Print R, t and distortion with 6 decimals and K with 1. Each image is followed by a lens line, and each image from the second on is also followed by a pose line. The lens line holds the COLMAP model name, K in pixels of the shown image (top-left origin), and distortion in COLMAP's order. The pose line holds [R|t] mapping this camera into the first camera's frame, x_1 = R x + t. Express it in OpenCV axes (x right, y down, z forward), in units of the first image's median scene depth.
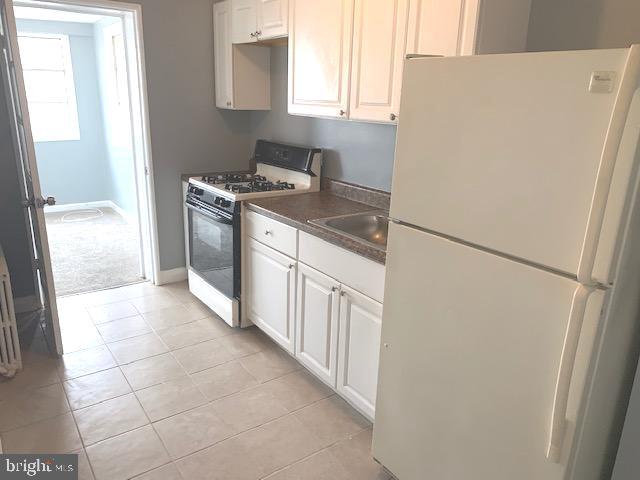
lens RADIAL K [[480.5, 0, 320.0], [0, 480.5, 240.0], [0, 0, 1]] dist [0.003176, -0.006541]
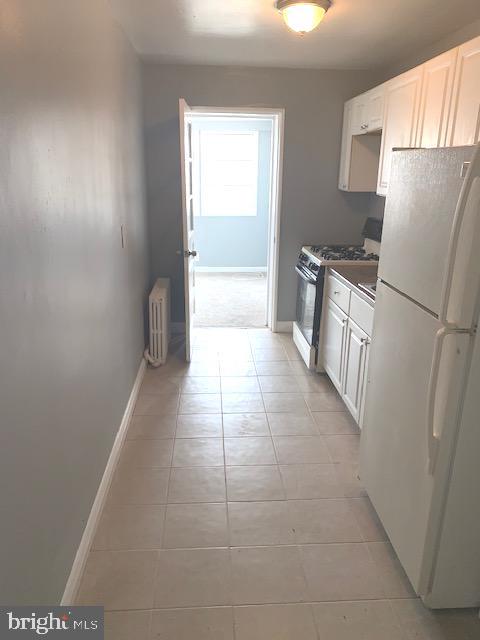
lens RADIAL K [[480.5, 0, 240.0], [0, 480.5, 320.0], [0, 0, 1]] dist [0.003176, -0.006541]
pose [[0.848185, 0.141000, -0.510589, 0.279867], [-0.143259, 0.989061, 0.035152, 0.040269], [0.509960, 0.043331, 0.859106, -0.144595]]
